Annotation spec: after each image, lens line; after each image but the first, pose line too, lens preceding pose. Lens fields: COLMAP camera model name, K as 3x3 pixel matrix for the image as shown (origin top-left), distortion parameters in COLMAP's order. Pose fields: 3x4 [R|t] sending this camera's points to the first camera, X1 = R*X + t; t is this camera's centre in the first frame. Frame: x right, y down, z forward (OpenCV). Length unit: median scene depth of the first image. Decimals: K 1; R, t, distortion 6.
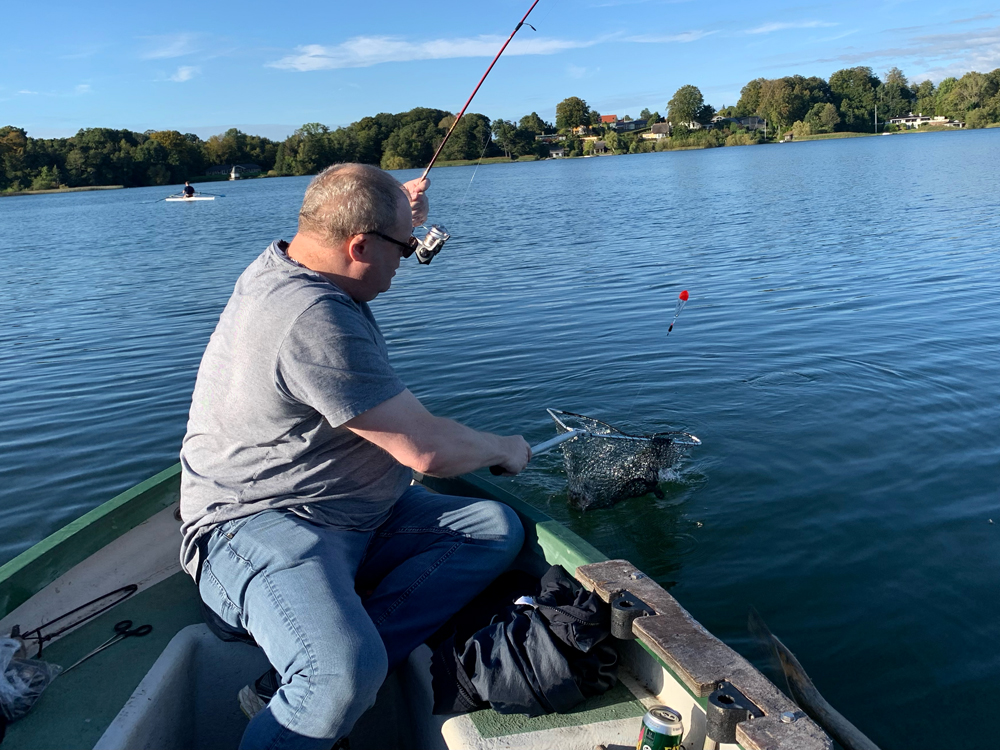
lens RADIAL K [[759.7, 0, 501.0], [0, 759.7, 373.9], [0, 0, 1]] dist [0.005560, 0.002280]
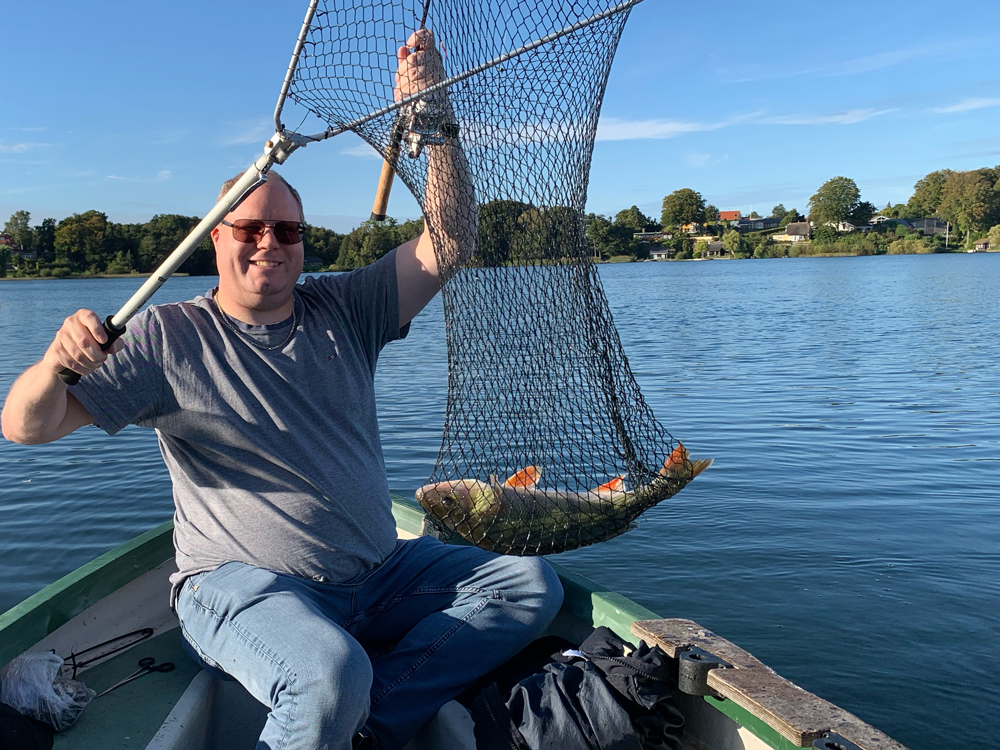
lens RADIAL K [[759.7, 0, 499.2], [0, 759.7, 374.5], [0, 0, 1]] dist [0.005560, 0.002280]
pose [[0.993380, 0.085359, -0.076871, -0.026470], [-0.096345, 0.983534, -0.152898, -0.018925], [0.062554, 0.159292, 0.985248, 0.205424]]
